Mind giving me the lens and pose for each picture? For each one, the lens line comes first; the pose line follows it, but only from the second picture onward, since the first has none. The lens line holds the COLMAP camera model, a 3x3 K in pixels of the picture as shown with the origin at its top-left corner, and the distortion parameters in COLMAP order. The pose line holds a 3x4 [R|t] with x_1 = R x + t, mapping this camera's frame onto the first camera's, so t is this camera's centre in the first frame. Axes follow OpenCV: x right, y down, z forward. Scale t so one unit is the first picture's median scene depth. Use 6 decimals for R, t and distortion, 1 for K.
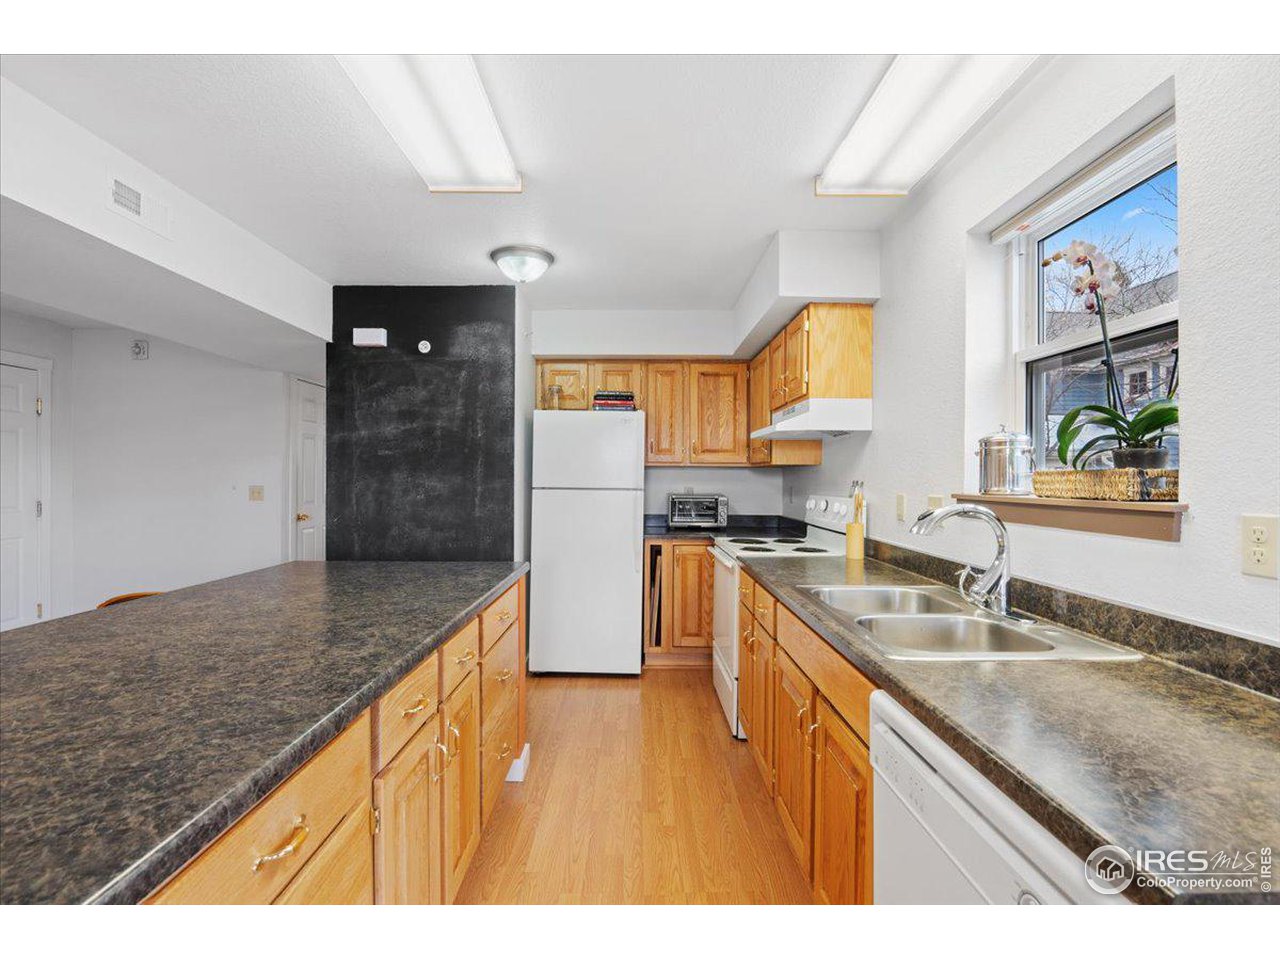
lens RADIAL K [[579.9, 0, 640.0], [0, 579.9, 480.0], [0, 0, 1]] dist [-0.001998, -0.000230]
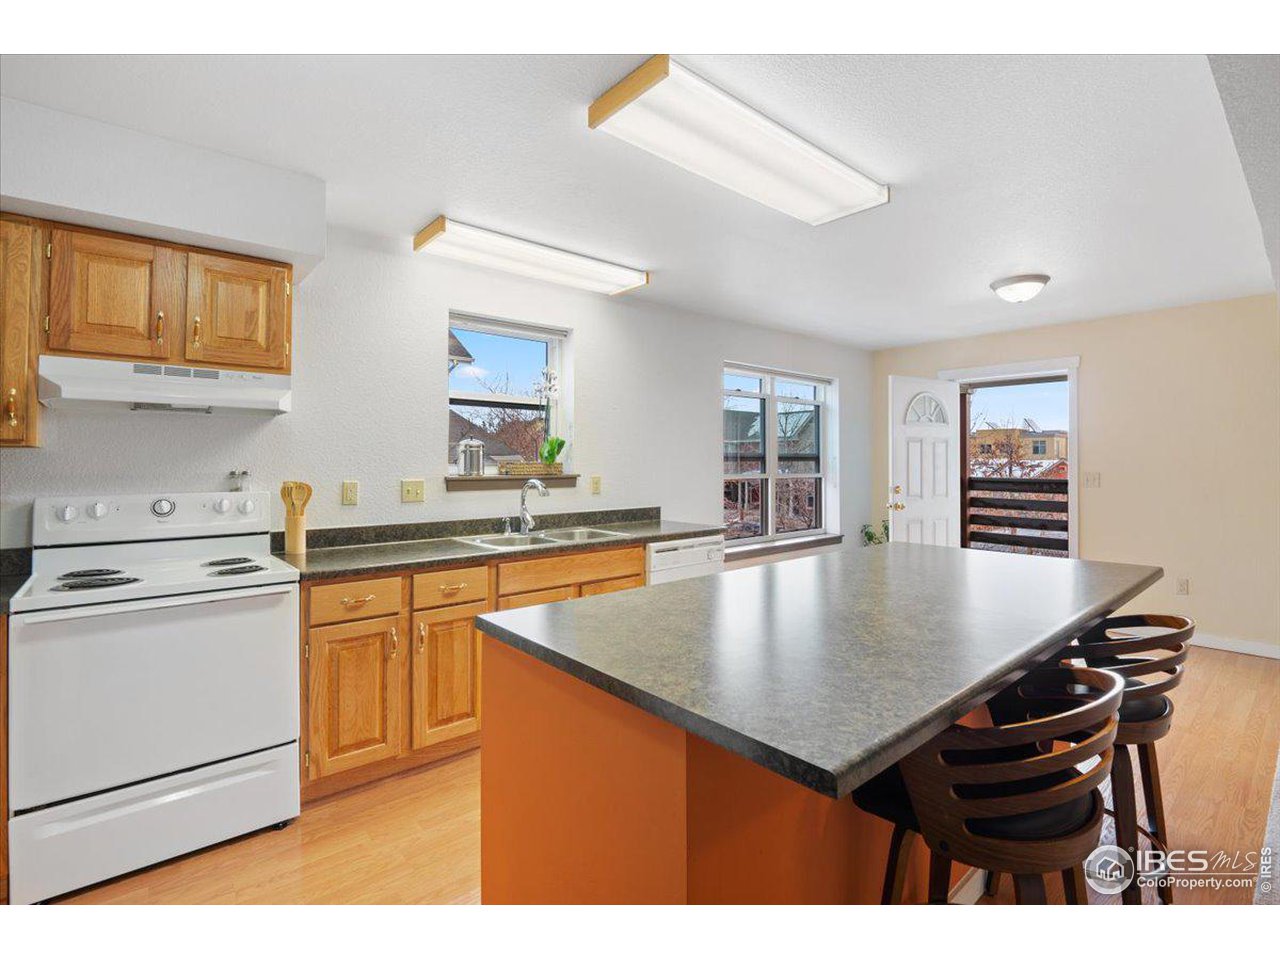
lens RADIAL K [[601.5, 0, 641.5], [0, 601.5, 450.9], [0, 0, 1]] dist [0.000406, -0.000194]
pose [[-0.647033, 0.027358, 0.761971, -0.577243], [0.011861, 0.999596, -0.025817, 0.000935], [-0.762370, -0.007667, -0.647096, 0.935427]]
